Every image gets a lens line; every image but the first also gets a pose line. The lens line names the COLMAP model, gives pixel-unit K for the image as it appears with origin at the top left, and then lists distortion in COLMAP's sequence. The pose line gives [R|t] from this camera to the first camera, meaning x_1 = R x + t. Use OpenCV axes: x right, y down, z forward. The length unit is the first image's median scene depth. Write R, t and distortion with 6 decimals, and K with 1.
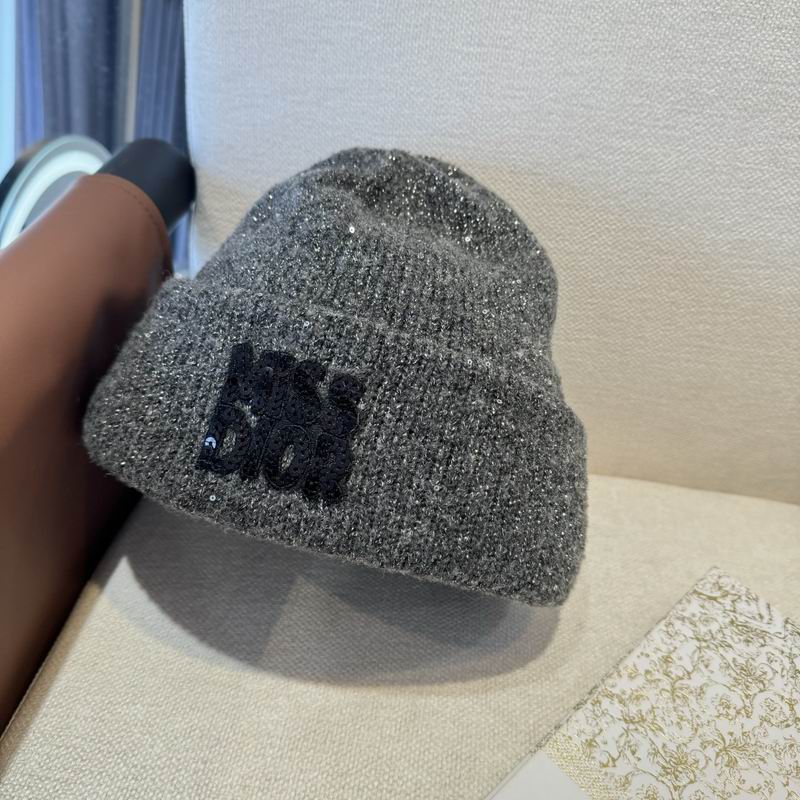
lens RADIAL K [[771.7, 0, 391.2], [0, 771.7, 400.2], [0, 0, 1]] dist [-0.037184, 0.000000]
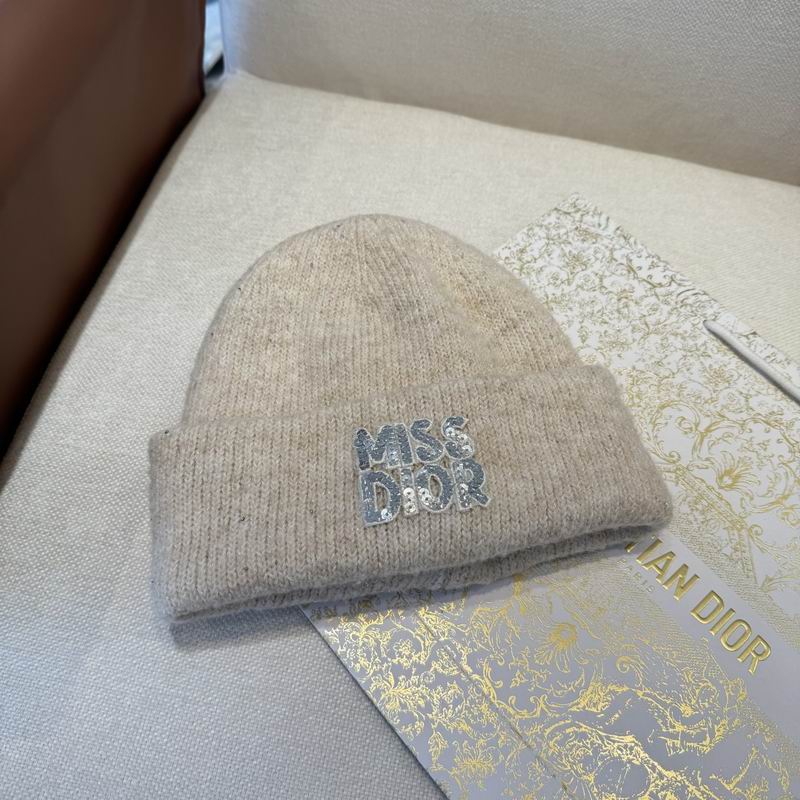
lens RADIAL K [[771.7, 0, 394.0], [0, 771.7, 398.6], [0, 0, 1]] dist [-0.037184, 0.000000]
pose [[0.997175, 0.058161, -0.047535, 0.138790], [-0.037412, 0.933307, 0.357125, 0.083025], [0.065135, -0.354337, 0.932846, -0.405487]]
